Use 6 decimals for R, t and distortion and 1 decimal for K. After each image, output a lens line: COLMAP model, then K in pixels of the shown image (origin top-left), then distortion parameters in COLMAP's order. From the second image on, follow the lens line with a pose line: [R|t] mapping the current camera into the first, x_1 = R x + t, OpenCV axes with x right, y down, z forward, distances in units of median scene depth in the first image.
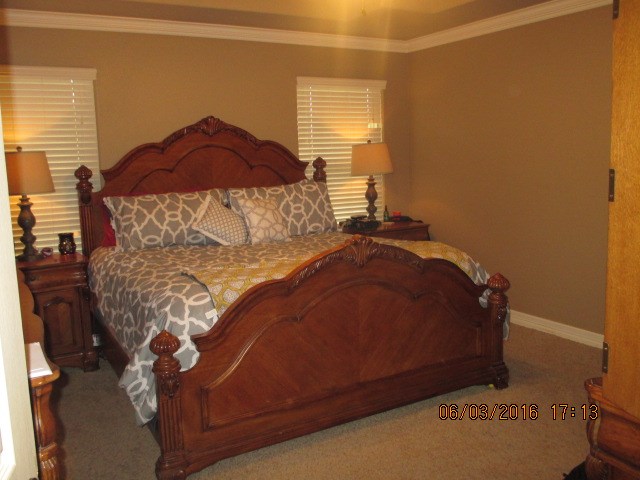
lens RADIAL K [[592.9, 0, 320.0], [0, 592.9, 240.0], [0, 0, 1]] dist [-0.011199, -0.064180]
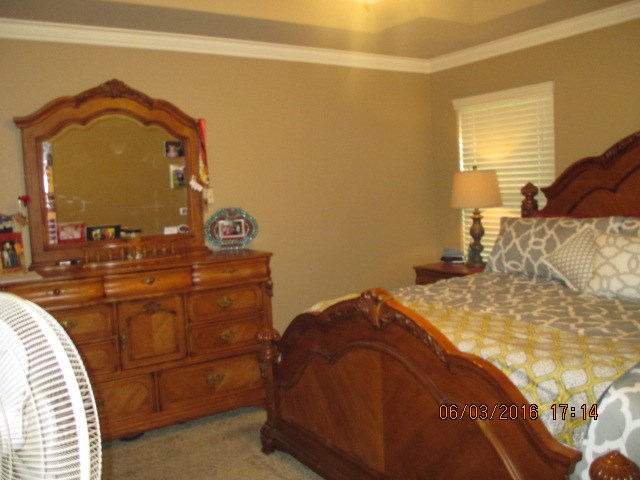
lens RADIAL K [[592.9, 0, 320.0], [0, 592.9, 240.0], [0, 0, 1]] dist [-0.011199, -0.064180]
pose [[0.025143, 0.114127, -0.993148, 0.608370], [-0.104884, 0.988280, 0.110913, -0.108252], [0.994167, 0.101377, 0.036818, 0.645515]]
